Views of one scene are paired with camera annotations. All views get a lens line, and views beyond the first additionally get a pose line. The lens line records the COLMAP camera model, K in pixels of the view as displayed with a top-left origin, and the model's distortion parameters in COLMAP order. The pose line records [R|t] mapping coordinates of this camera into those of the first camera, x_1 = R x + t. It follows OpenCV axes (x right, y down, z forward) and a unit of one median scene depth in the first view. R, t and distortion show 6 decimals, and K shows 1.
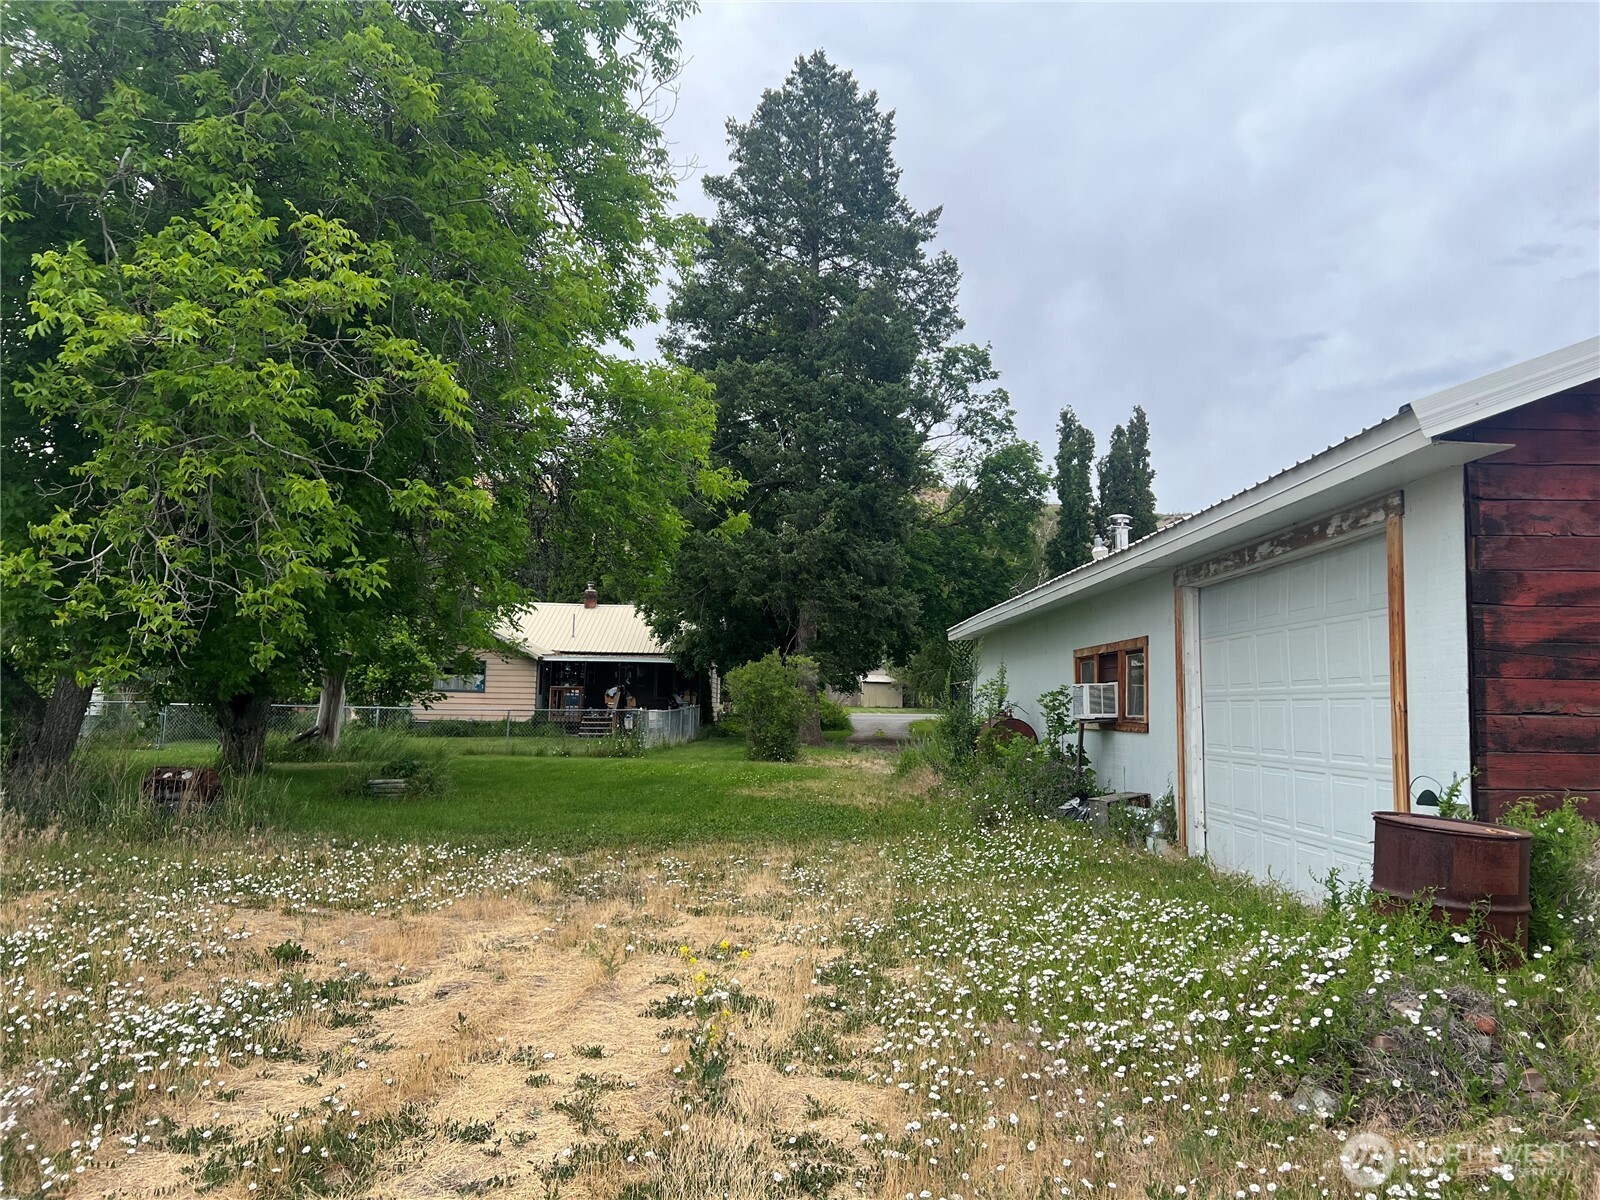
lens RADIAL K [[1211.7, 0, 800.0], [0, 1211.7, 600.0], [0, 0, 1]] dist [0.081609, -0.101574]
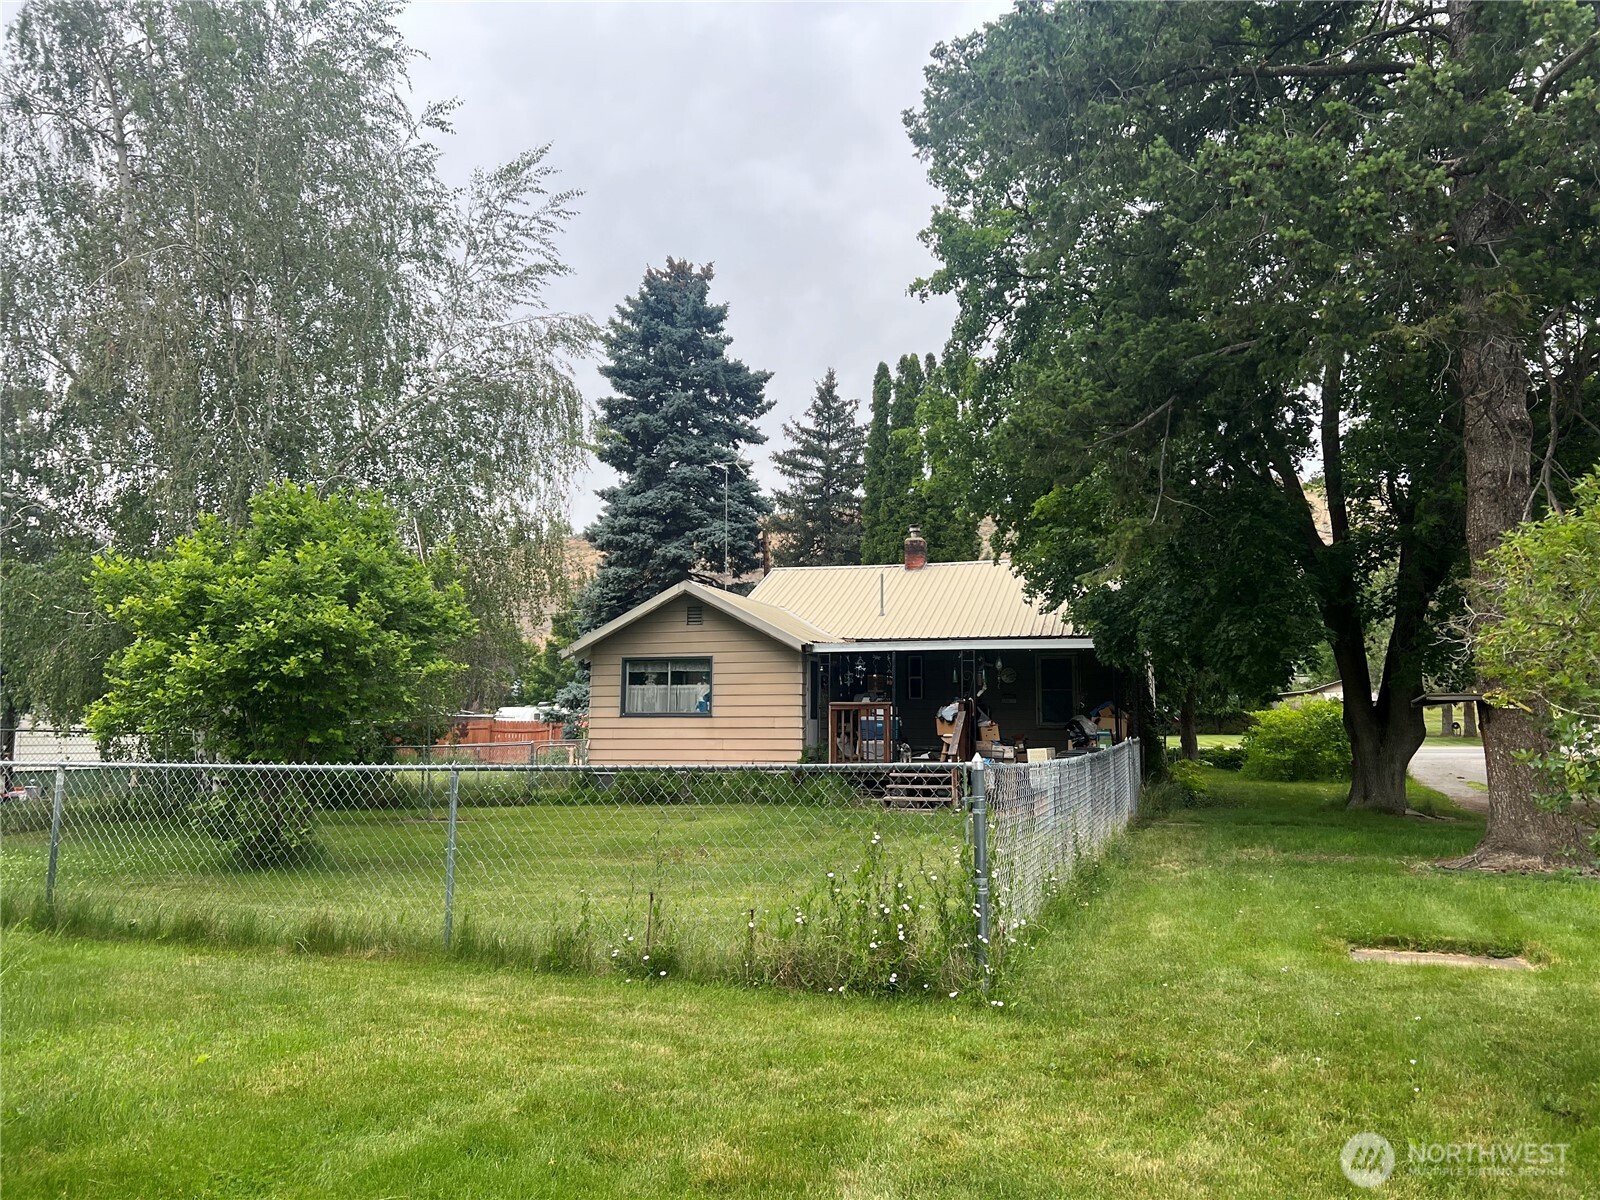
lens RADIAL K [[1211.7, 0, 800.0], [0, 1211.7, 600.0], [0, 0, 1]] dist [0.081609, -0.101574]
pose [[0.960633, -0.043060, -0.274462, -0.075070], [0.046586, 0.998894, 0.006338, 0.023814], [0.273886, -0.018874, 0.961577, 0.506304]]
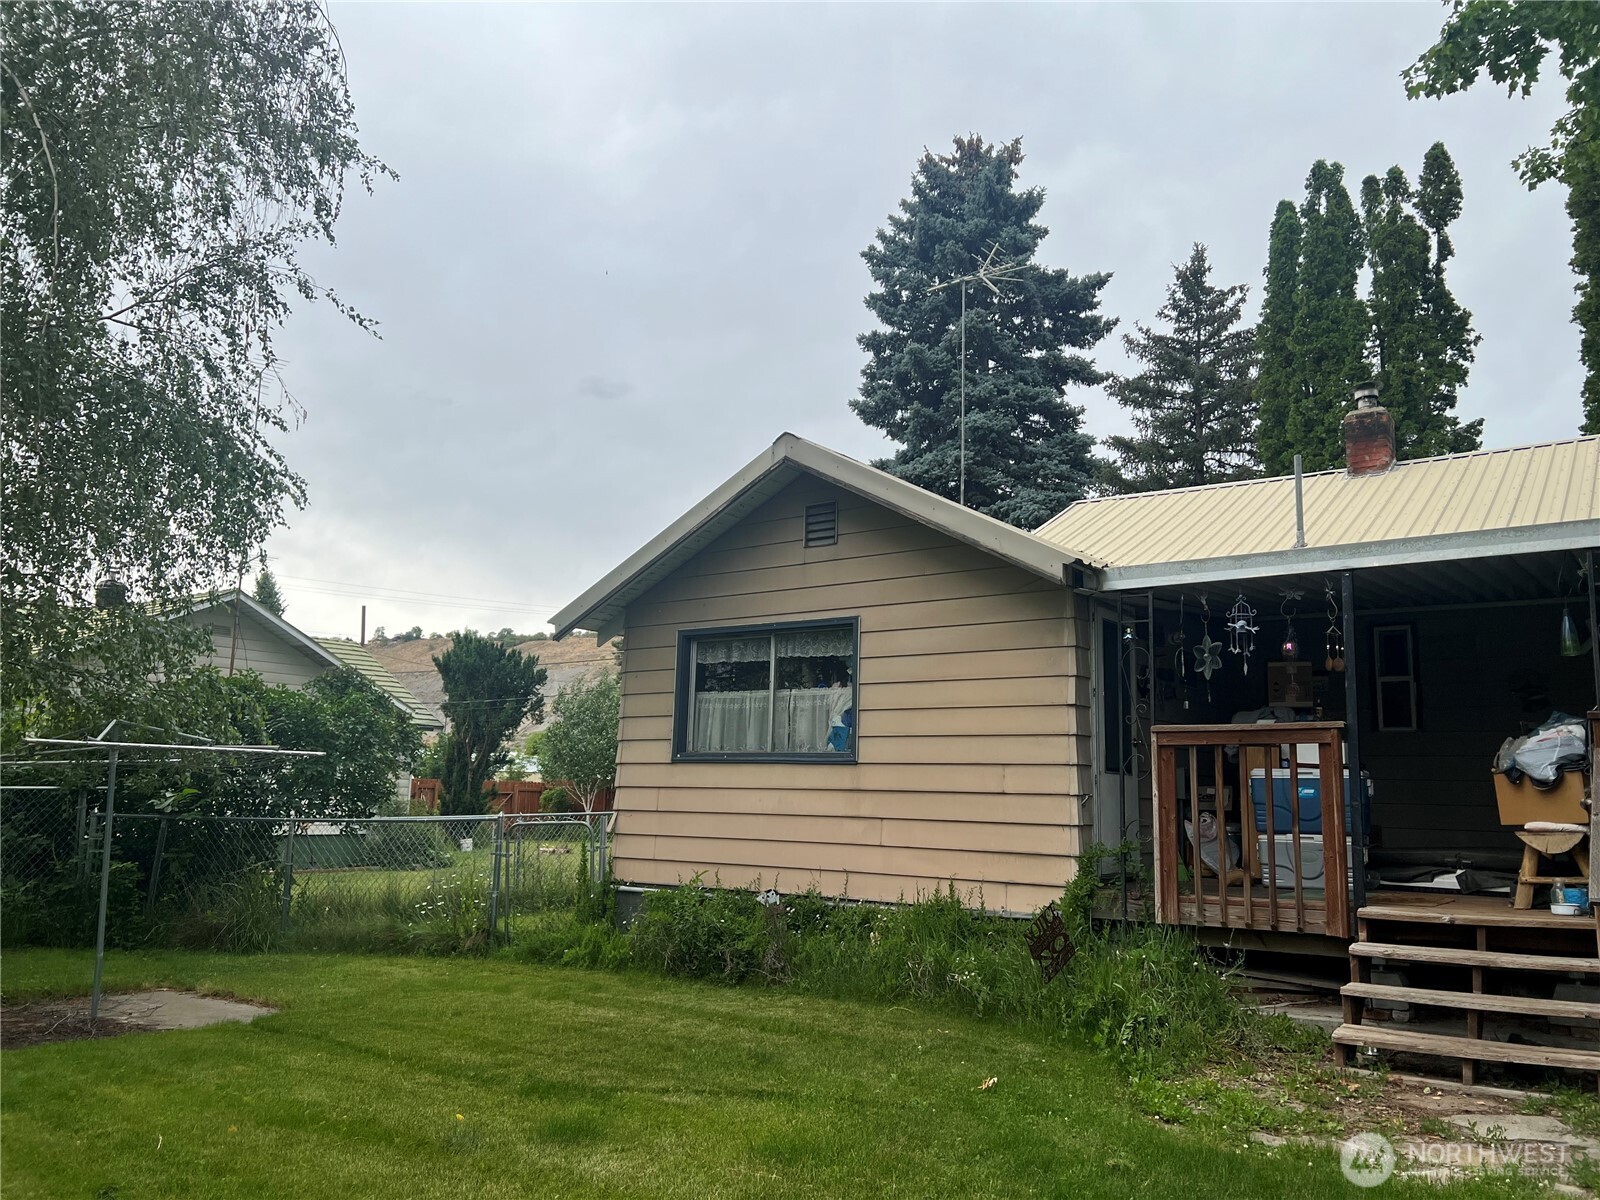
lens RADIAL K [[1212.8, 0, 772.4], [0, 1212.8, 604.8], [0, 0, 1]] dist [0.080226, -0.194743]
pose [[0.815186, -0.086038, -0.572774, -0.145287], [0.060098, 0.996132, -0.064099, 0.061145], [0.576074, 0.017830, 0.817203, 0.818039]]
